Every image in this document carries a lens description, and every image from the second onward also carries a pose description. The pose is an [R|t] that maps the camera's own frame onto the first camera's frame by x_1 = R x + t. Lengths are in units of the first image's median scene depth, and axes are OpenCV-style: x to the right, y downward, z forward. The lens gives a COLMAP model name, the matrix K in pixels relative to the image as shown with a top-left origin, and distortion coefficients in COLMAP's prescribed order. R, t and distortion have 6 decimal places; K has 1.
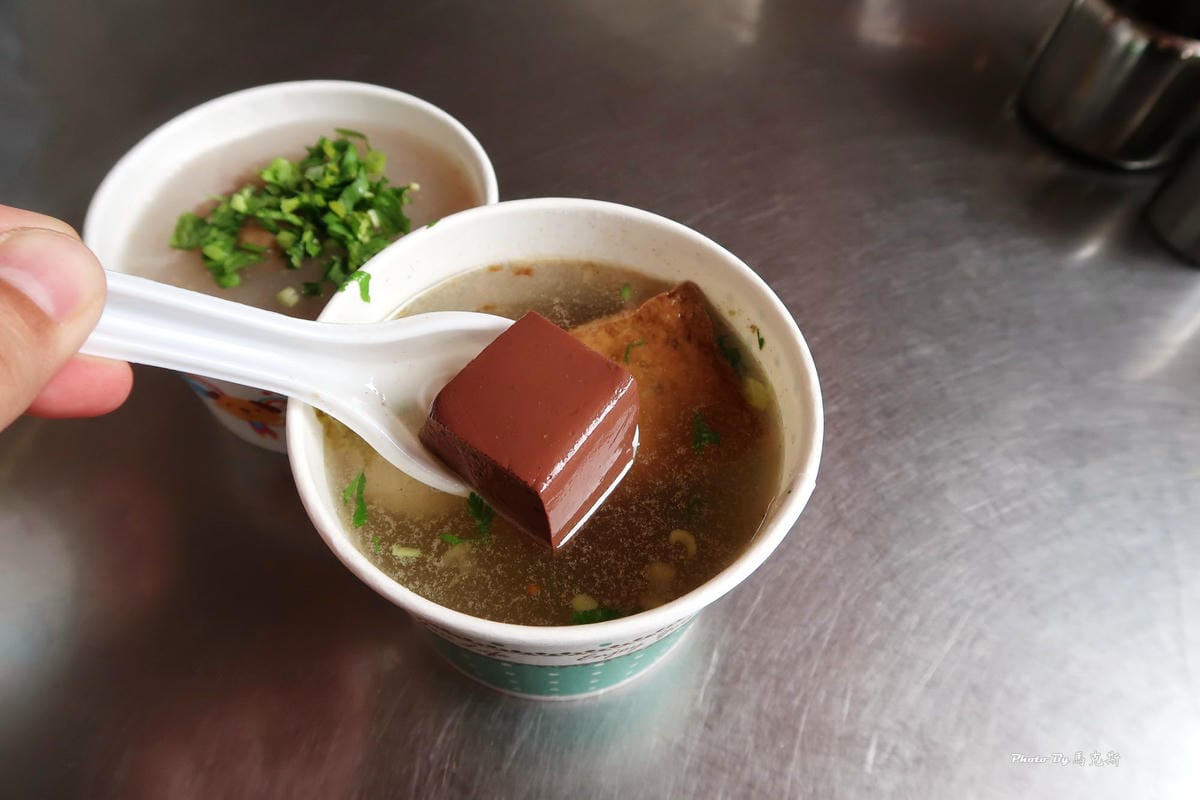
lens RADIAL K [[832.8, 0, 600.0], [0, 832.8, 400.0], [0, 0, 1]] dist [-0.000281, 0.004175]
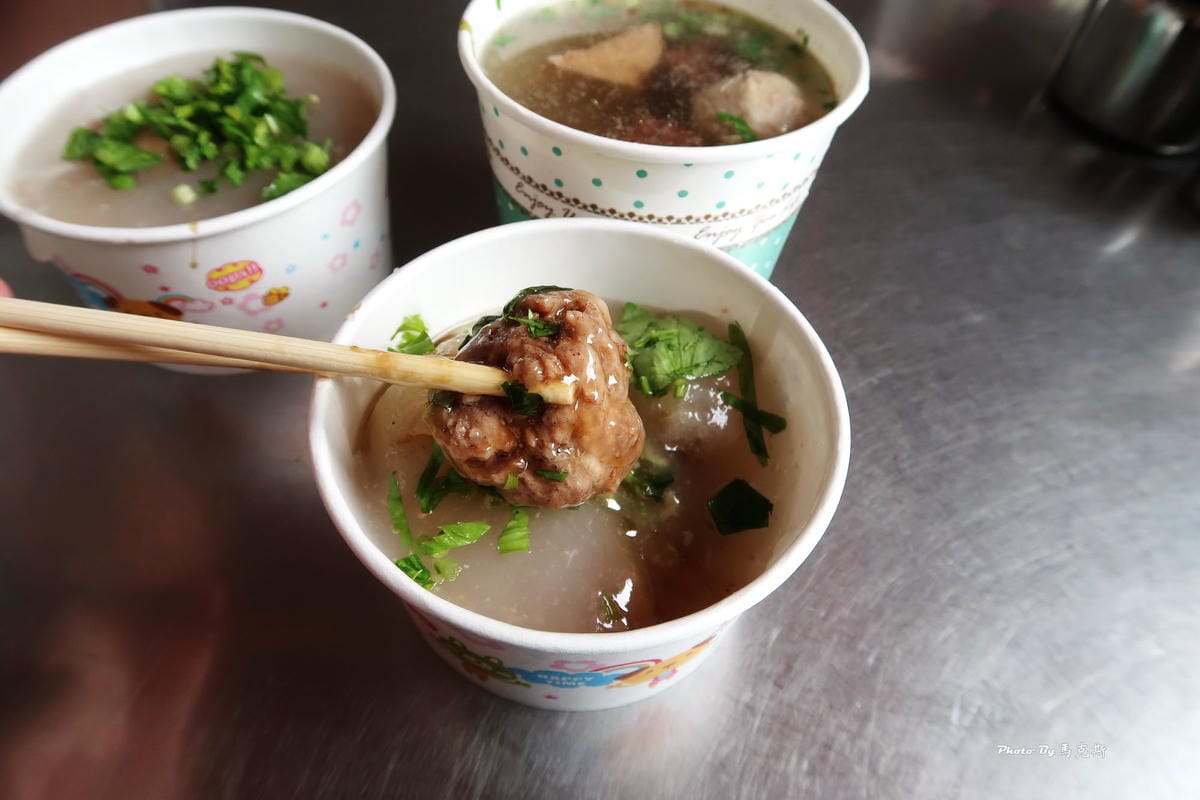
lens RADIAL K [[832.8, 0, 600.0], [0, 832.8, 400.0], [0, 0, 1]] dist [-0.000281, 0.004175]
pose [[0.999914, 0.006080, 0.011616, -0.074155], [-0.005255, 0.997547, -0.069806, 0.132968], [-0.012012, 0.069739, 0.997493, 0.056543]]
